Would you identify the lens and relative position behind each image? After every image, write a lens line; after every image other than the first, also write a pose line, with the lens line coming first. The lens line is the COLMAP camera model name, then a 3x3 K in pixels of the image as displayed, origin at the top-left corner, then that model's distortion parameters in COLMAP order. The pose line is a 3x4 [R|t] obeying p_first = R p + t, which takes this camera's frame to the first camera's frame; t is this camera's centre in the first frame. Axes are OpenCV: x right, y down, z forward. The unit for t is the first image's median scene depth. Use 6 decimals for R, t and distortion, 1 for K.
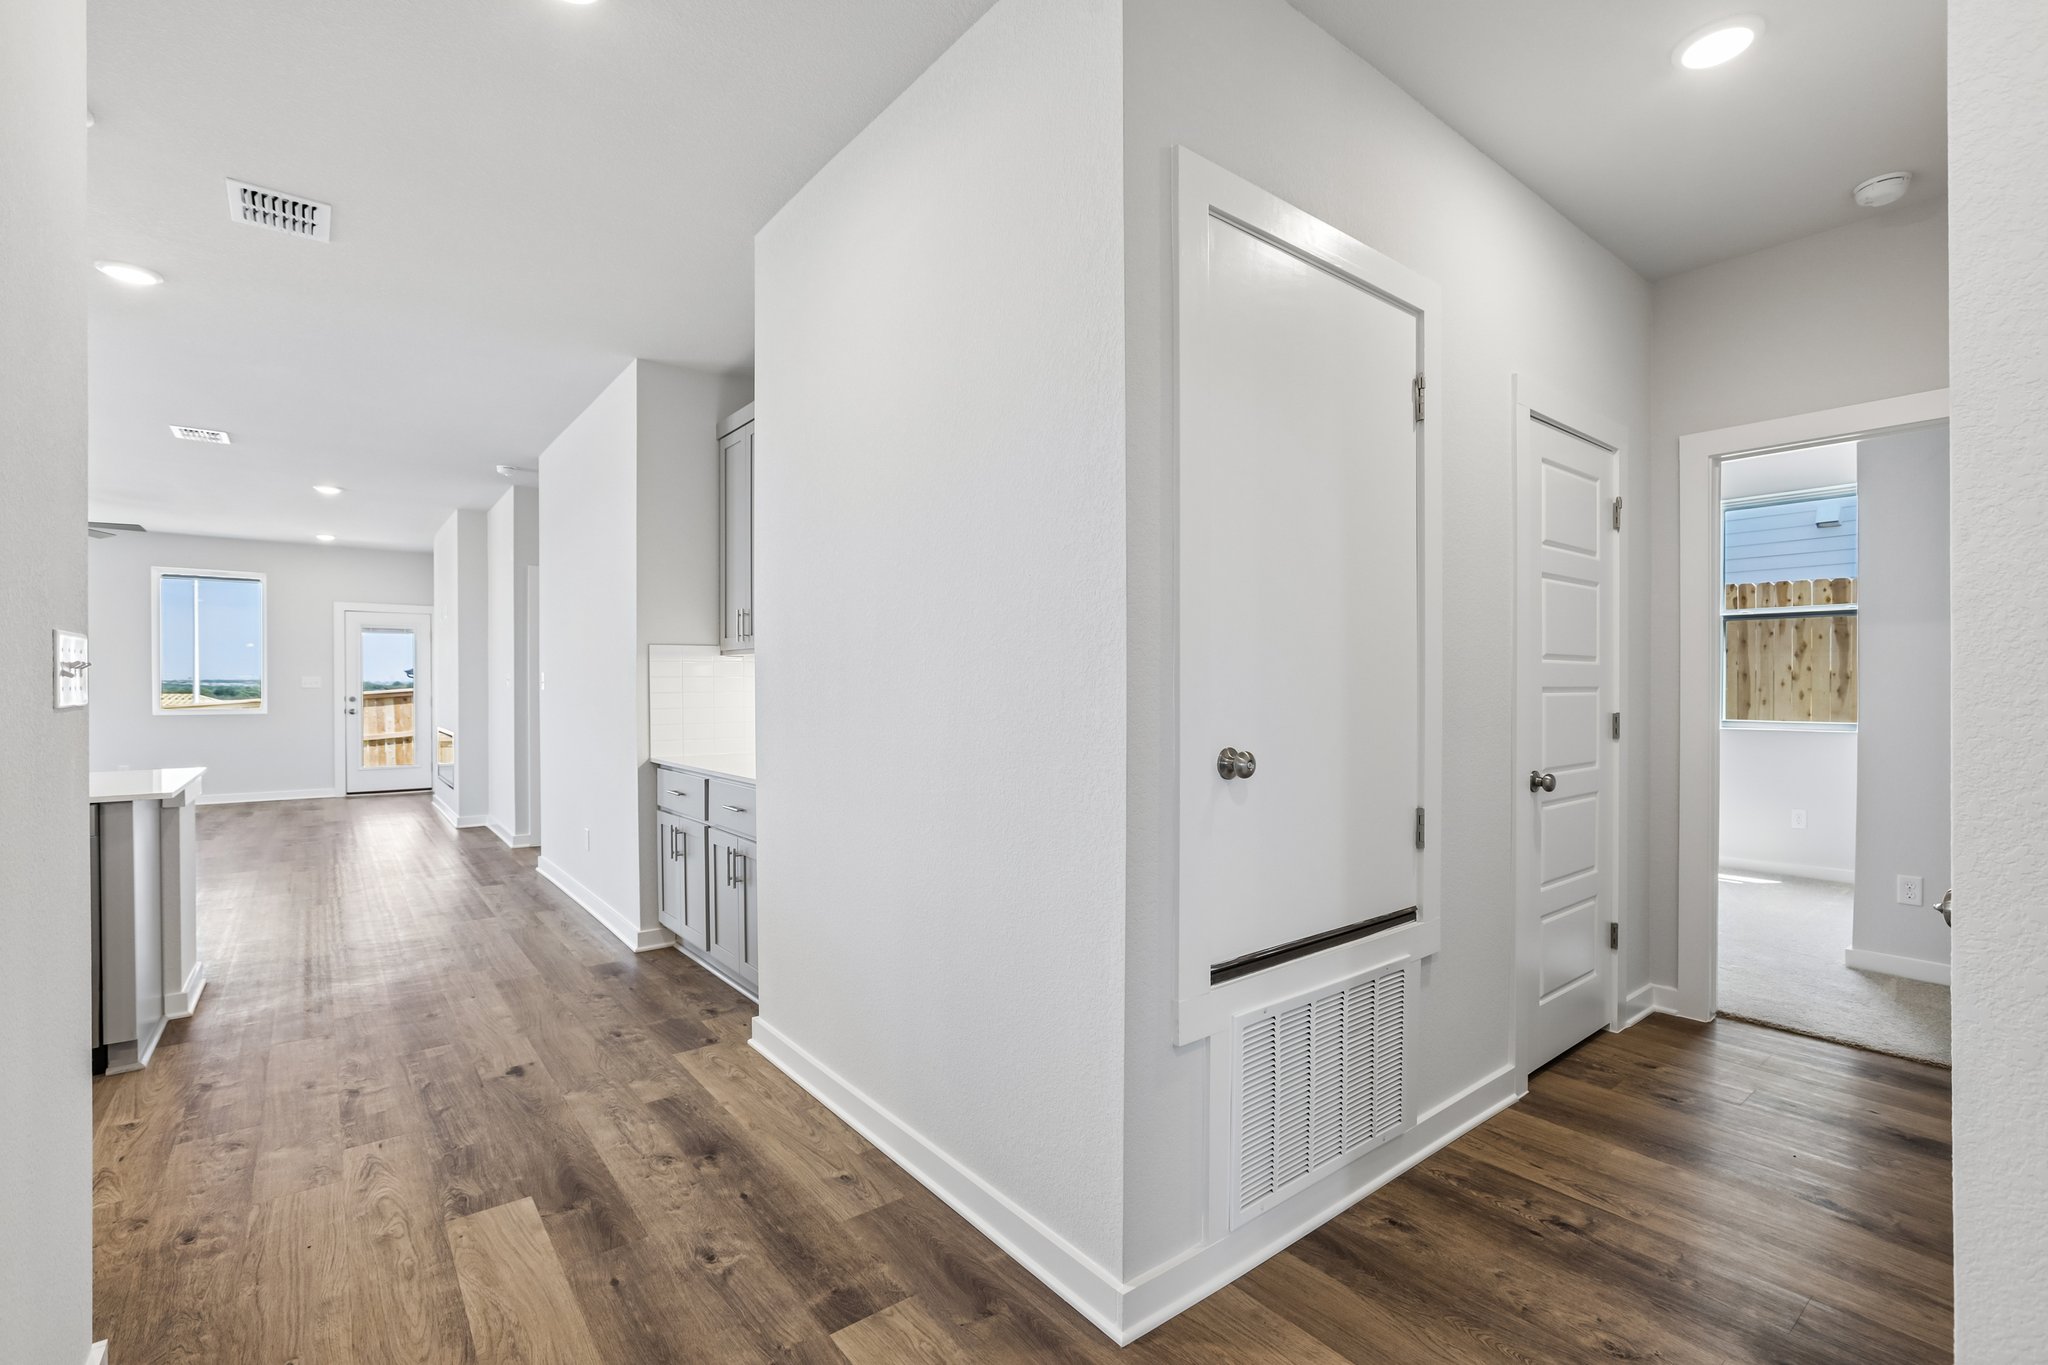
lens RADIAL K [[922.8, 0, 1024.0], [0, 922.8, 682.5], [0, 0, 1]] dist [-0.001208, 0.000158]
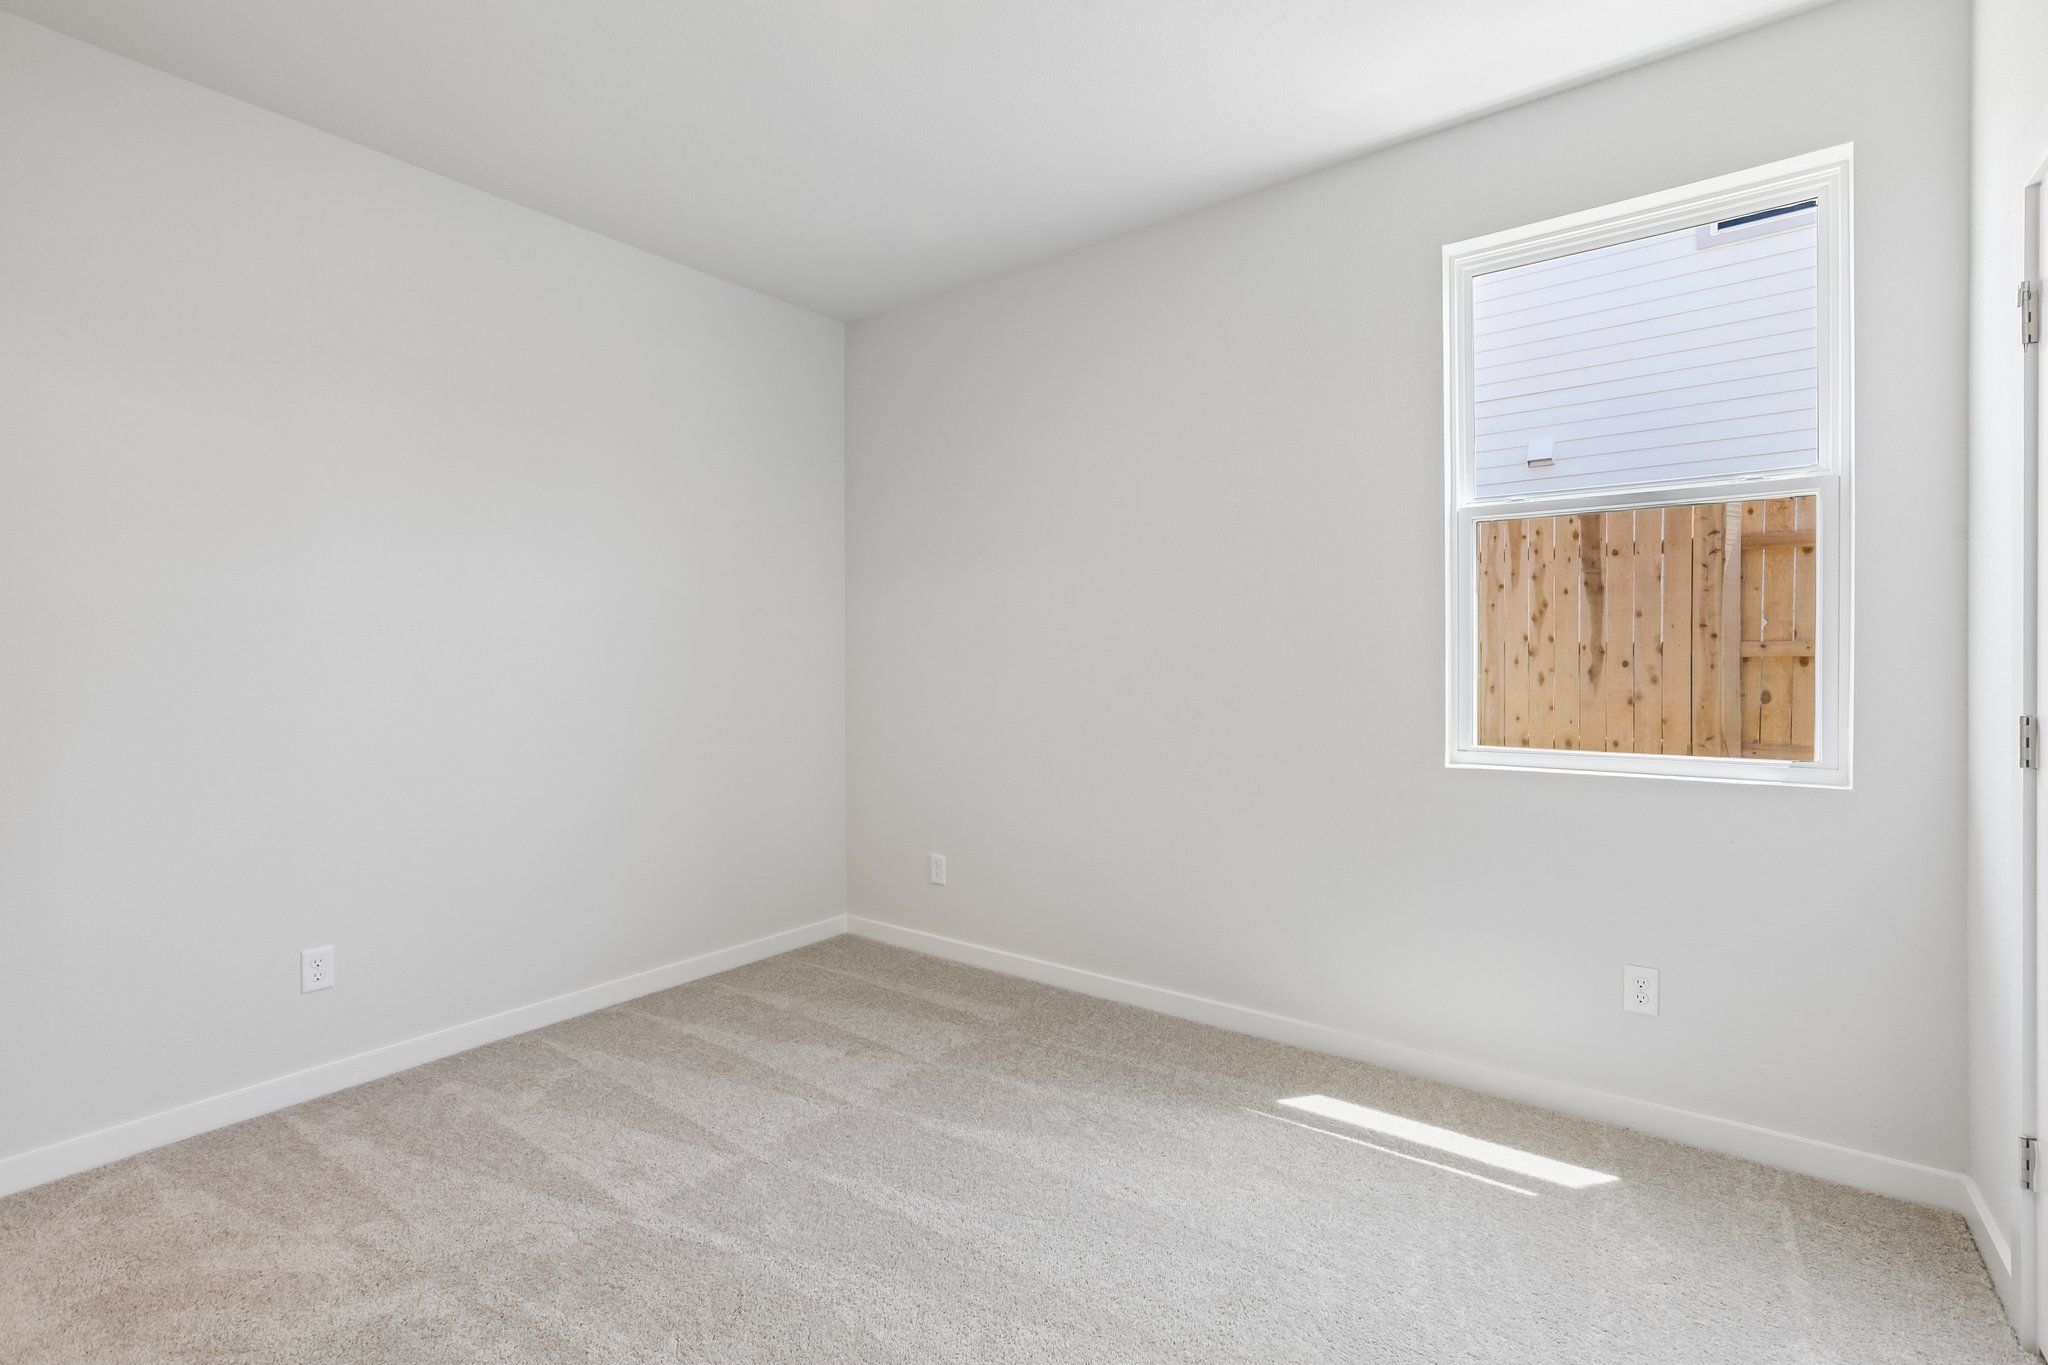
lens RADIAL K [[922.8, 0, 1024.0], [0, 922.8, 682.5], [0, 0, 1]] dist [-0.001208, 0.000158]
pose [[0.967653, -0.012187, 0.251990, 0.308919], [0.005851, 0.999648, 0.025875, -0.002881], [-0.252217, -0.023564, 0.967384, 0.444079]]
